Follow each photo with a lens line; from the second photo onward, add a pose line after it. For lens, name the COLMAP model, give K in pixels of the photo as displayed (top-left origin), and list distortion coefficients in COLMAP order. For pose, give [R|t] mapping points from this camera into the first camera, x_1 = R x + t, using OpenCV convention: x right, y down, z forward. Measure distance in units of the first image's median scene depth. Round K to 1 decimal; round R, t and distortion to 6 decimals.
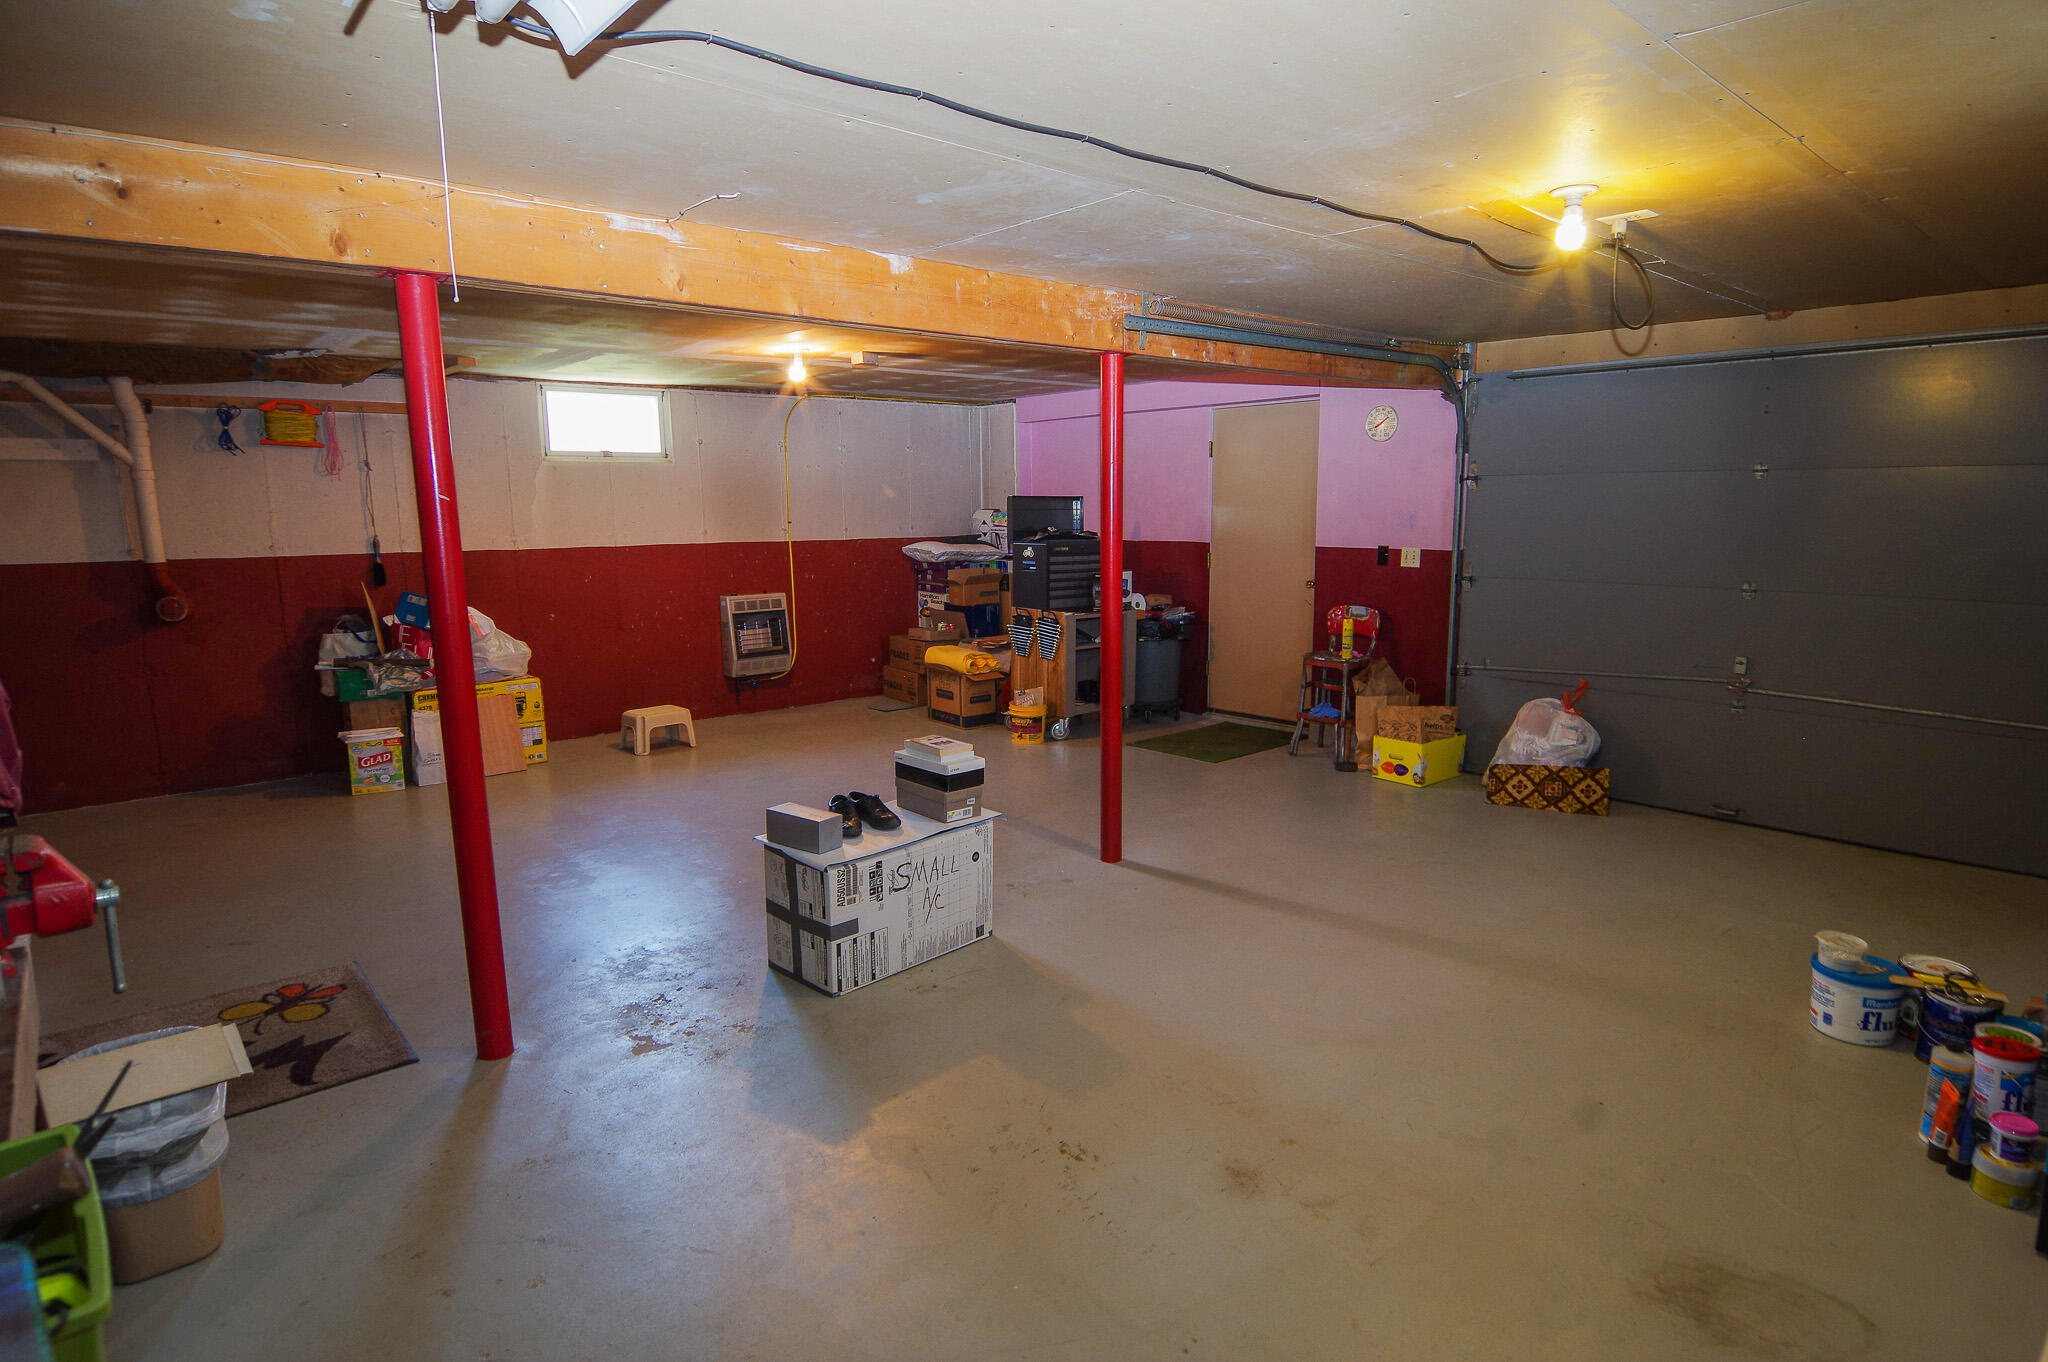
lens RADIAL K [[1089.5, 0, 1029.3], [0, 1089.5, 684.0], [0, 0, 1]] dist [-0.005718, -0.012235]
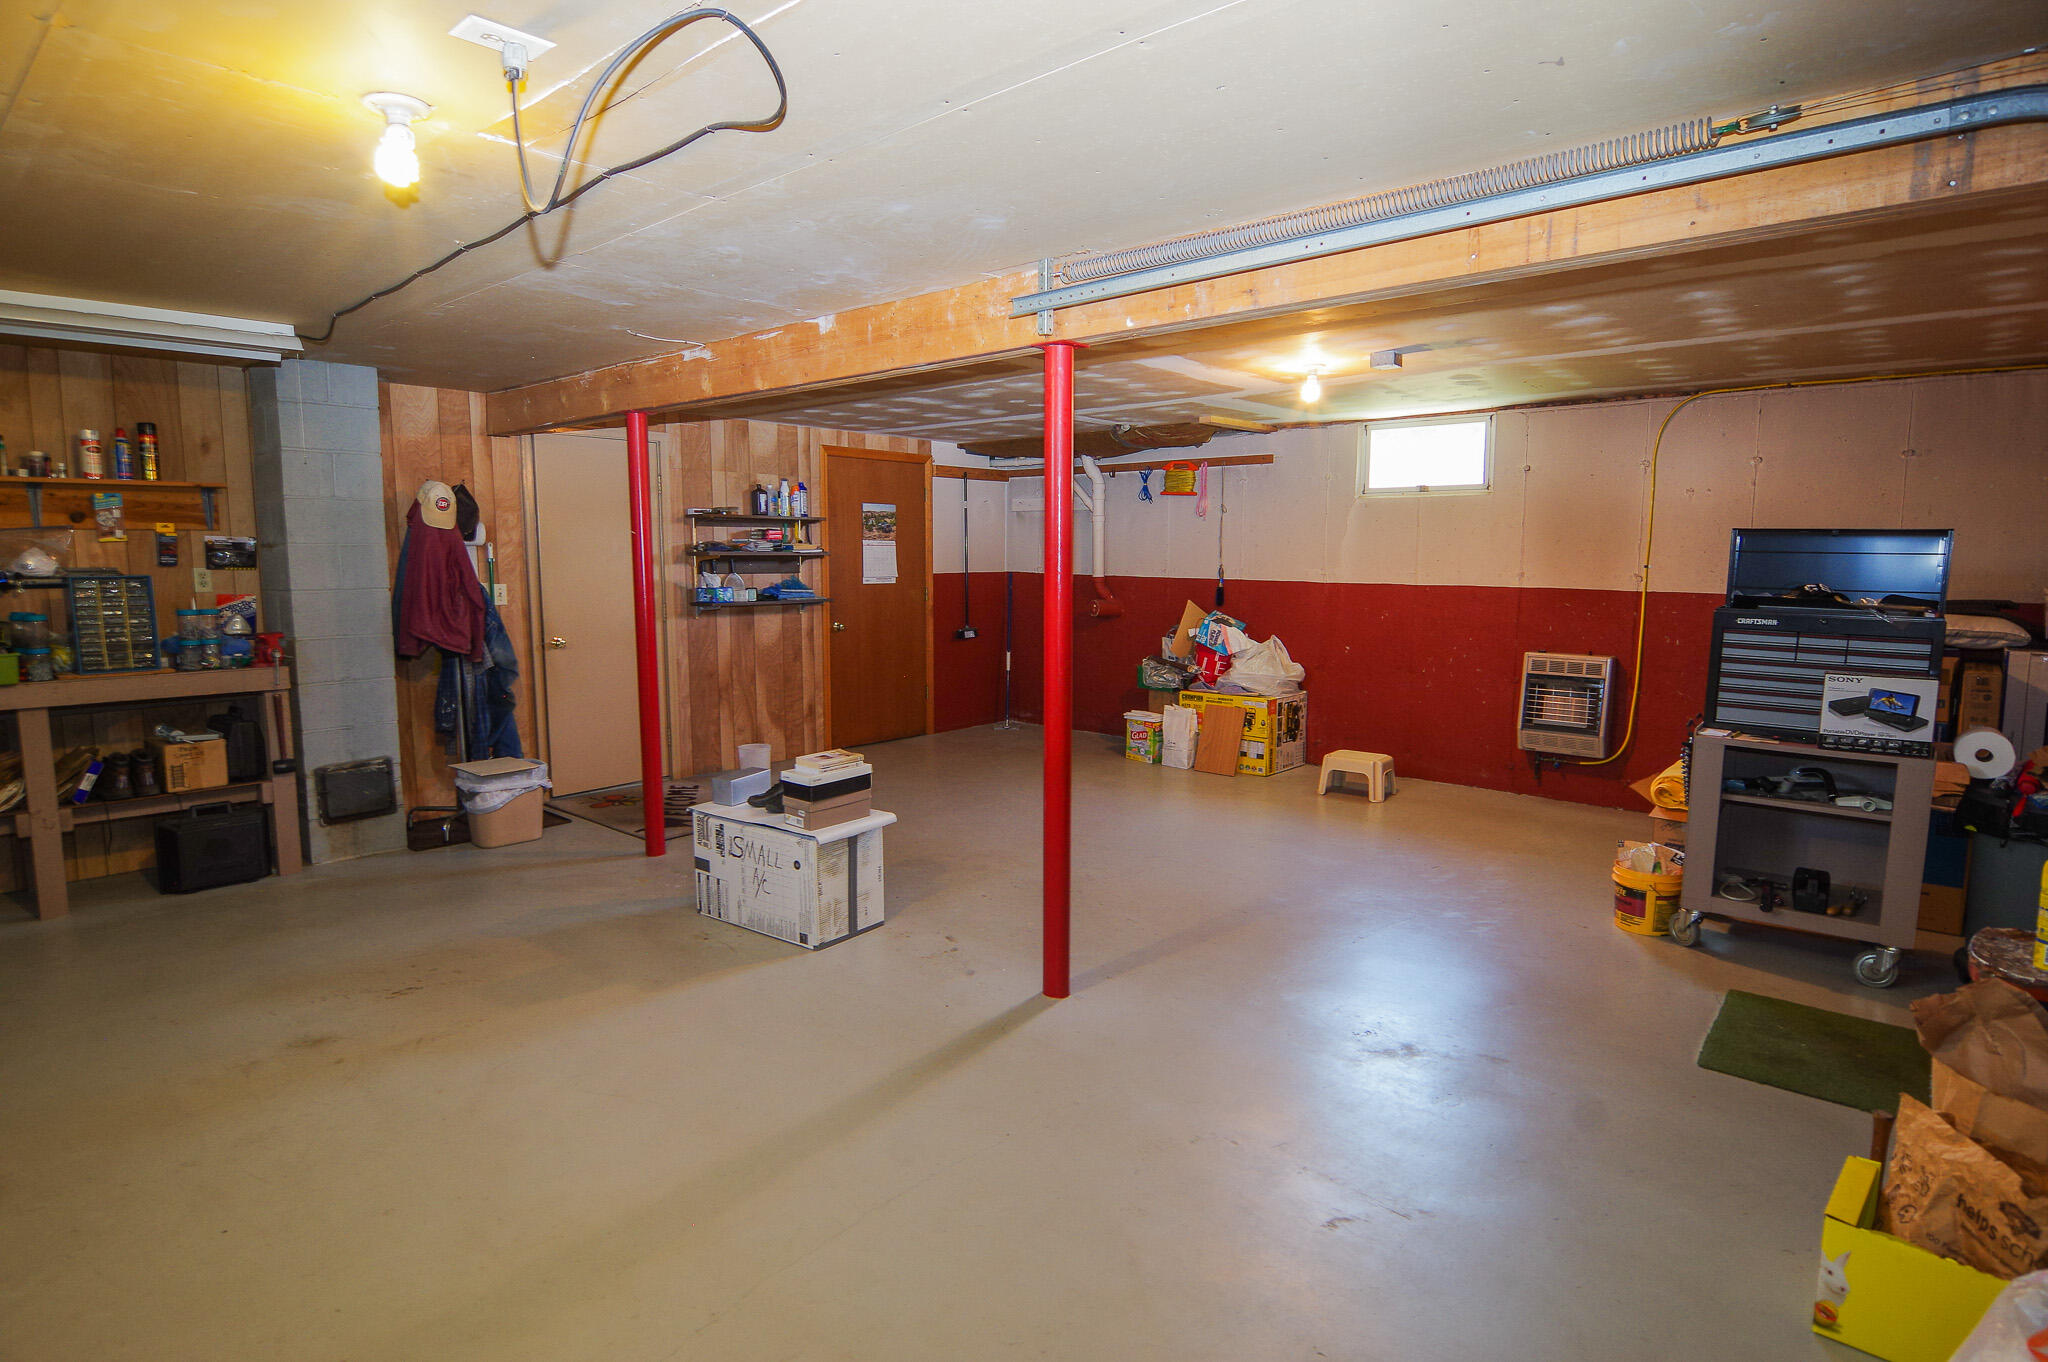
lens RADIAL K [[1089.5, 0, 1029.3], [0, 1089.5, 684.0], [0, 0, 1]] dist [-0.005718, -0.012235]
pose [[0.128626, 0.130664, -0.983047, 0.545959], [-0.166987, 0.979981, 0.108407, -0.091730], [0.977533, 0.150212, 0.147870, 0.563524]]
